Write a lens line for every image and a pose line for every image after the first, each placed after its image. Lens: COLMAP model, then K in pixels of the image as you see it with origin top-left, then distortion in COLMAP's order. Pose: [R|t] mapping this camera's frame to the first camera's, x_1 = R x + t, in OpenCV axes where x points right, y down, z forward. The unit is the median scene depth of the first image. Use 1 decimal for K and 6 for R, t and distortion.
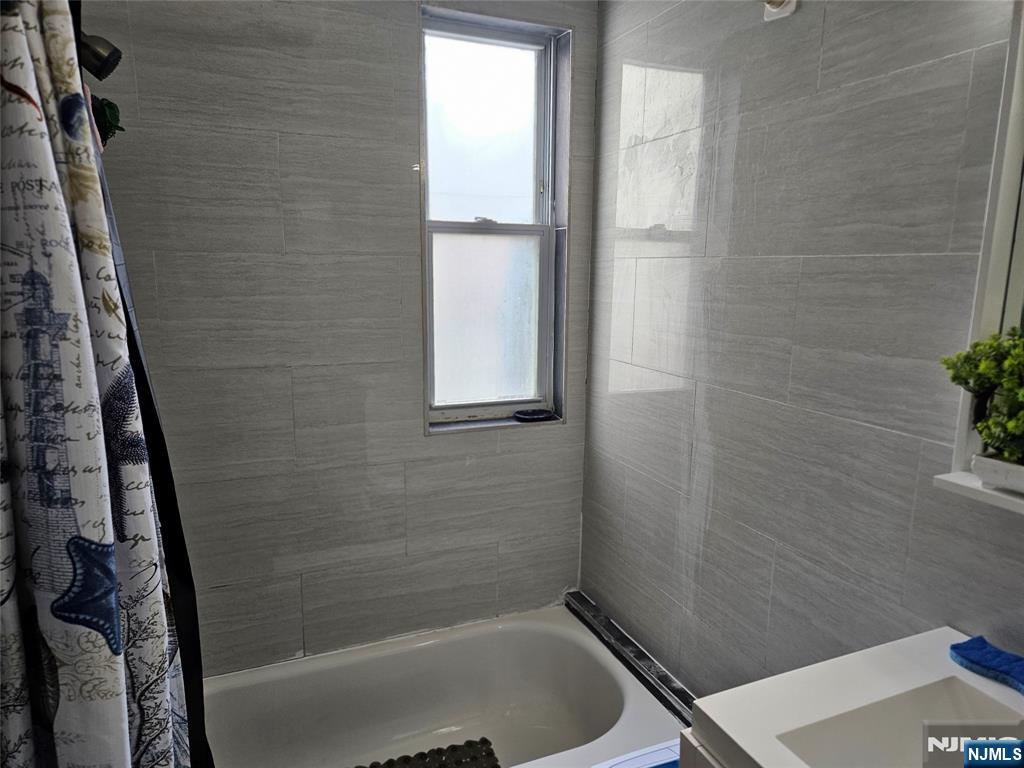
lens RADIAL K [[689.7, 0, 530.2], [0, 689.7, 396.5], [0, 0, 1]] dist [0.074212, -0.052520]
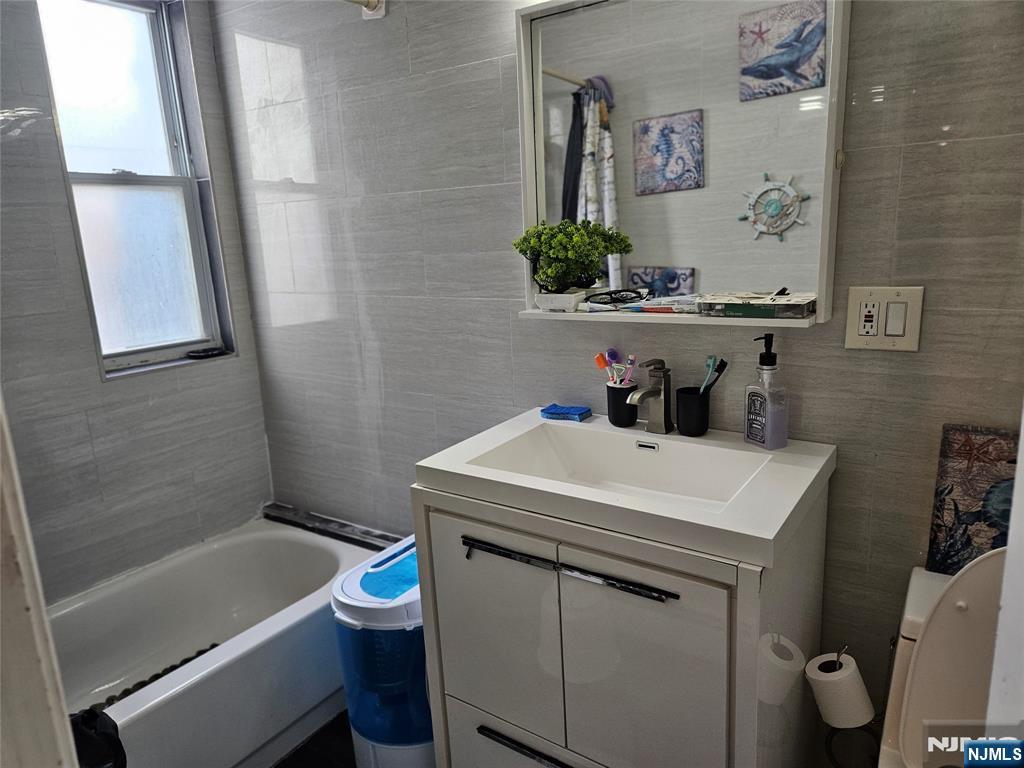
lens RADIAL K [[689.7, 0, 513.0], [0, 689.7, 393.2], [0, 0, 1]] dist [0.074212, -0.052520]
pose [[0.853633, -0.171298, 0.491902, -0.167517], [0.152114, 0.985192, 0.079106, 0.094182], [-0.498169, 0.007298, 0.867049, -0.252358]]
